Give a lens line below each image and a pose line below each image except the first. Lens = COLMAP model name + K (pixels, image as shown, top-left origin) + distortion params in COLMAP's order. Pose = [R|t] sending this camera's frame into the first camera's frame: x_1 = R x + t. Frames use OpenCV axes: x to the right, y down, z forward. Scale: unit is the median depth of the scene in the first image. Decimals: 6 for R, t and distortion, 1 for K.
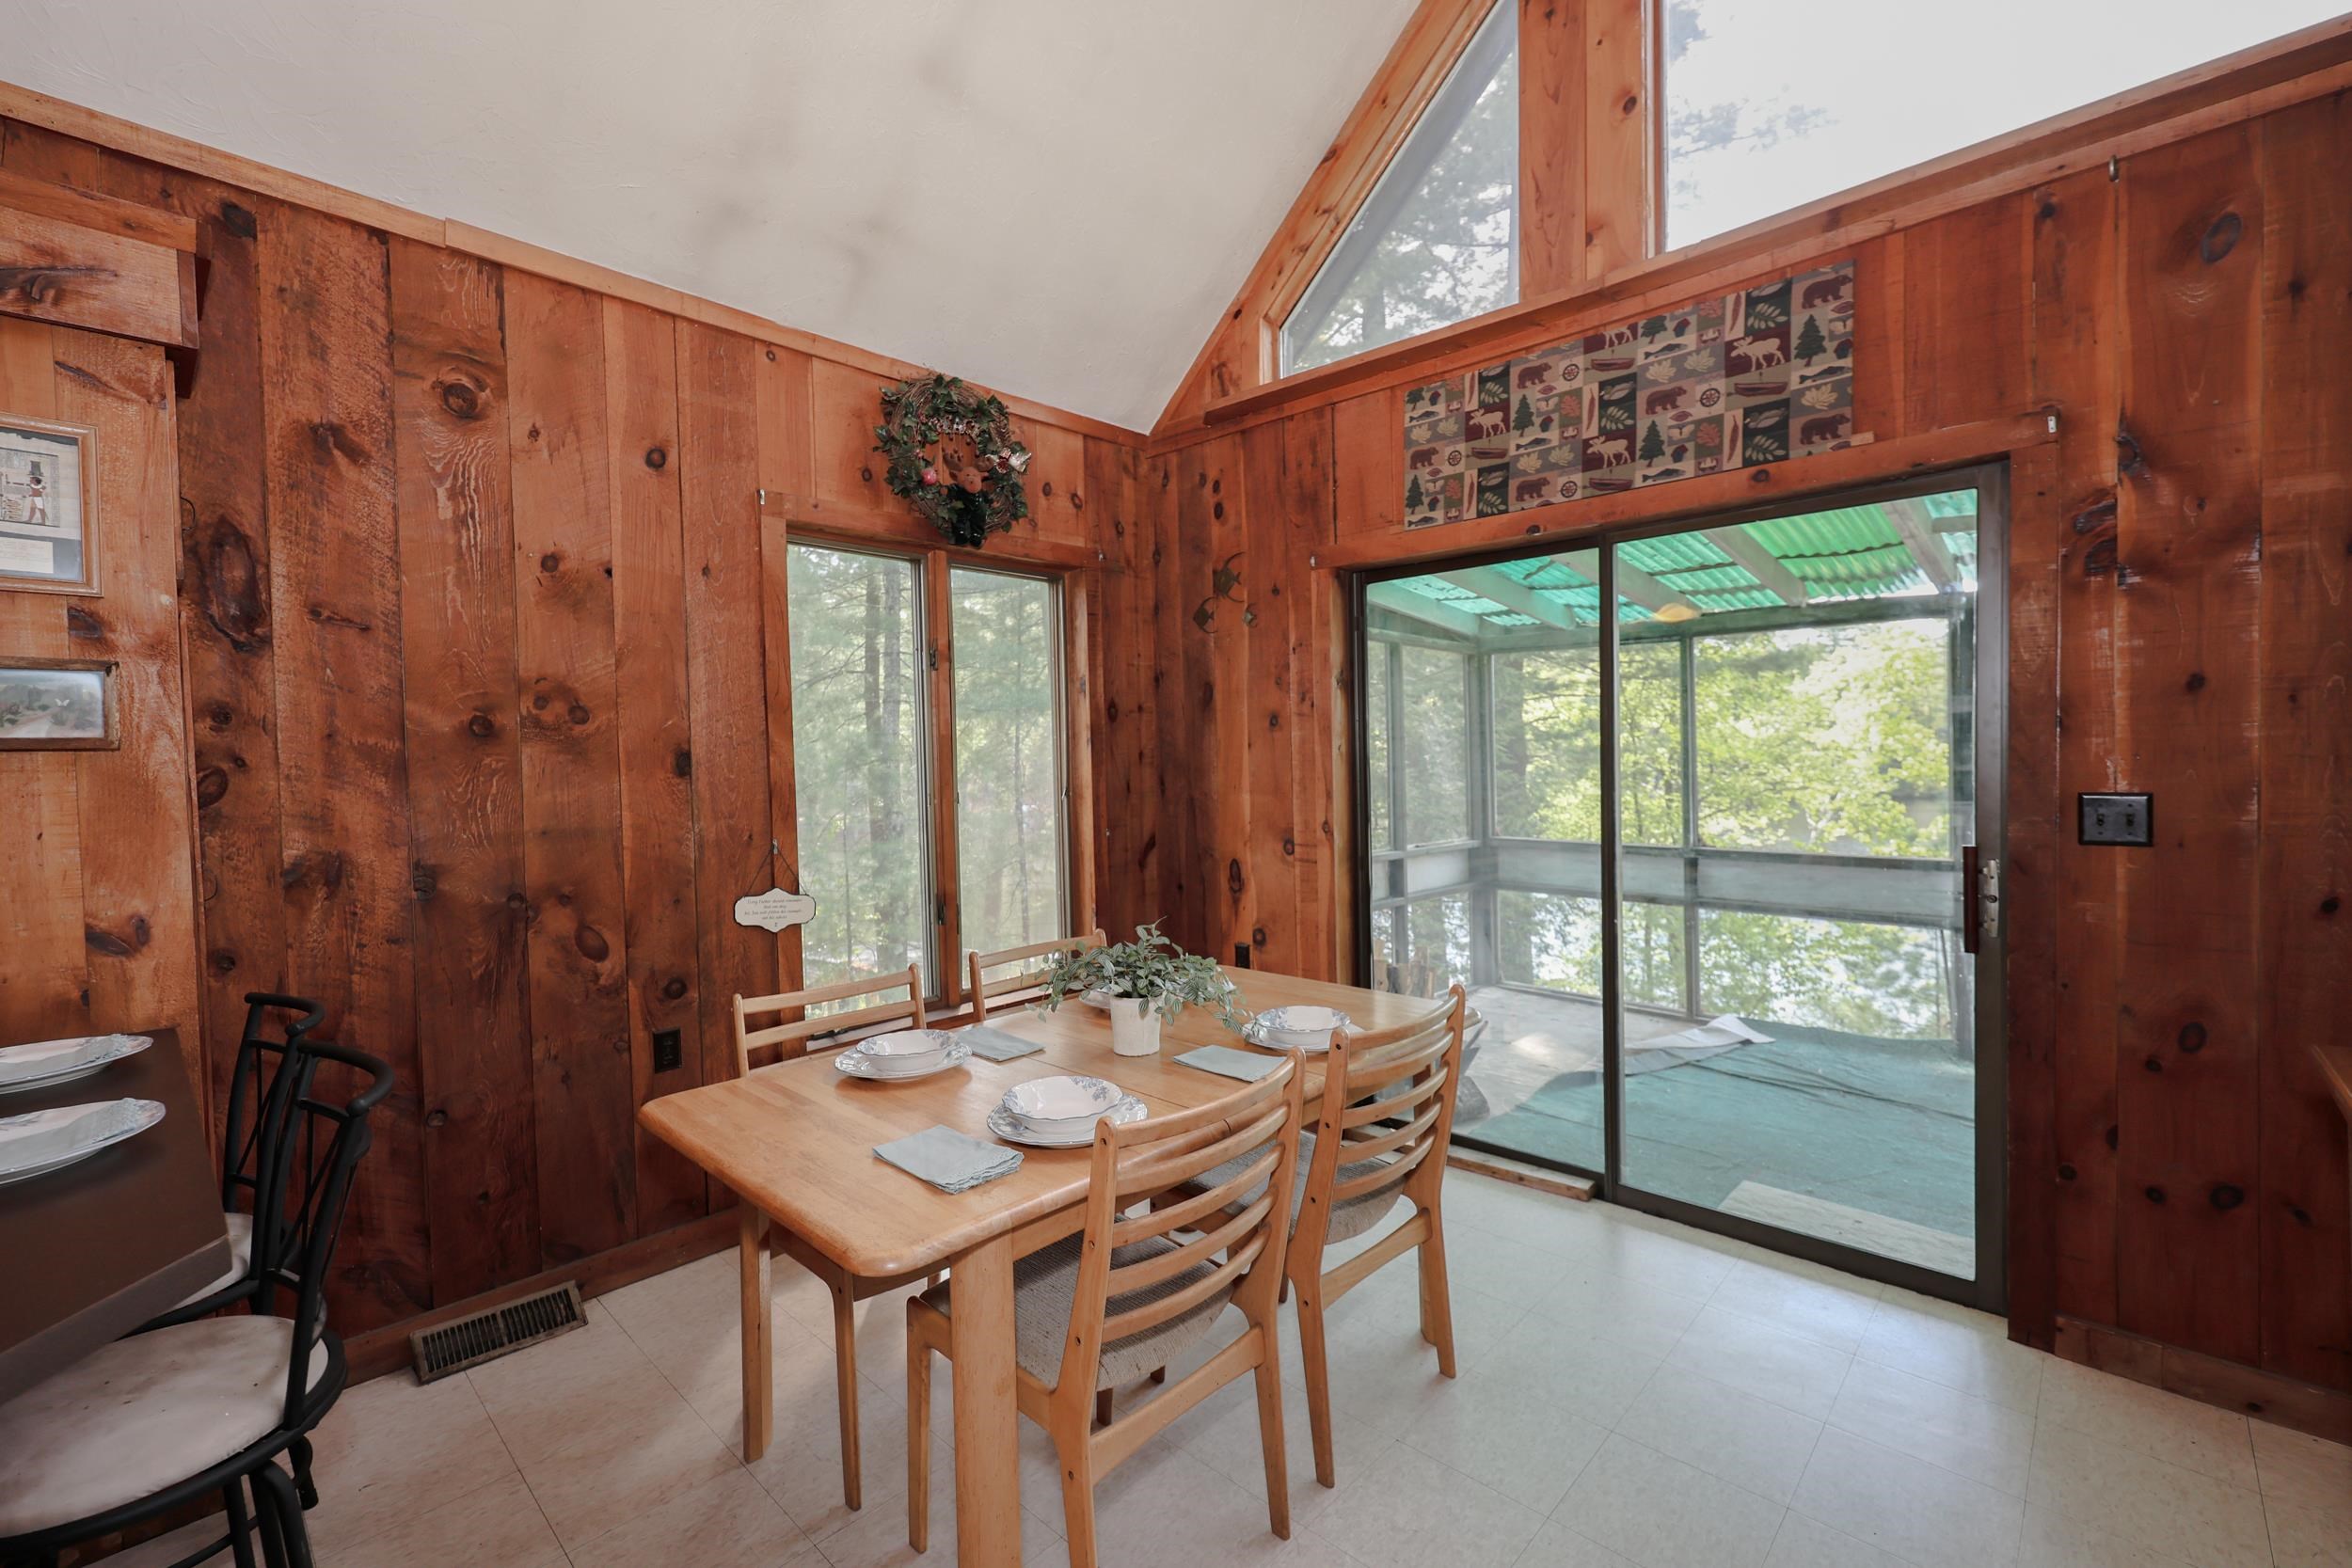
lens RADIAL K [[1011.2, 0, 1166.4], [0, 1011.2, 779.2], [0, 0, 1]] dist [0.005015, -0.000062]
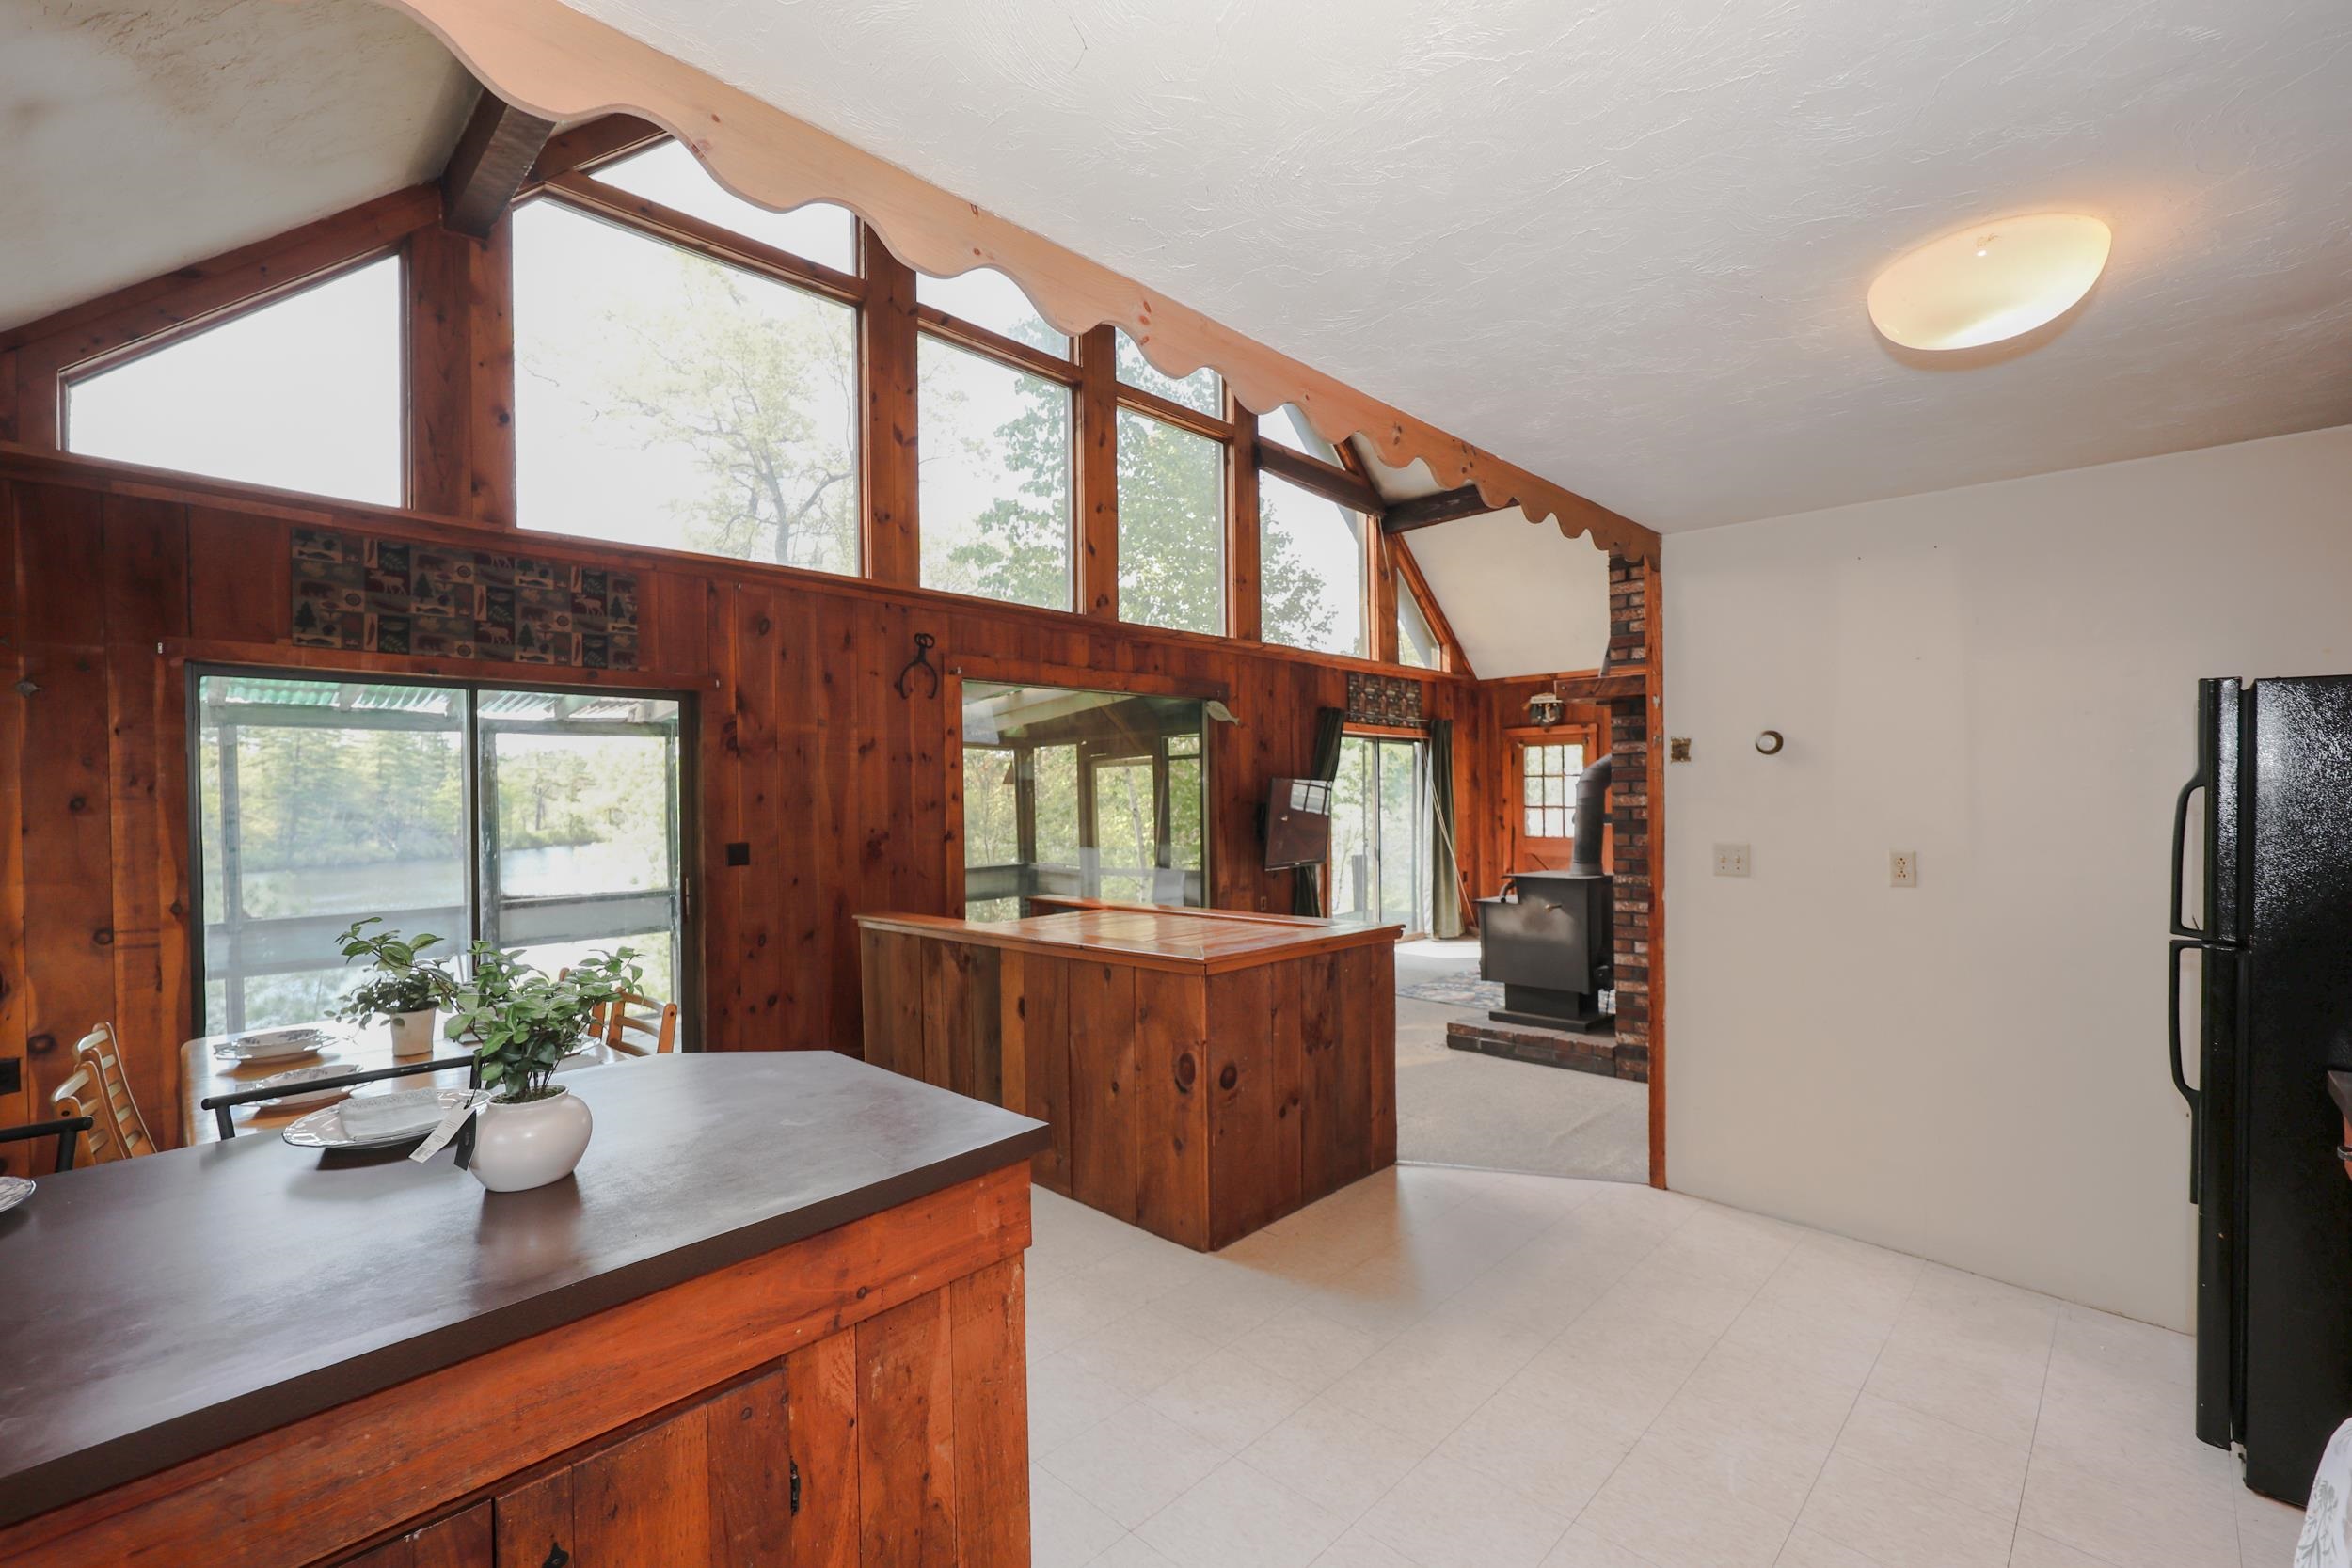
lens RADIAL K [[1011.2, 0, 1170.1], [0, 1011.2, 788.9], [0, 0, 1]] dist [0.005015, -0.000062]
pose [[0.005717, 0.027171, 0.999614, -1.095688], [0.039701, 0.998836, -0.027377, -0.007201], [-0.999195, 0.039842, 0.004631, -0.016654]]
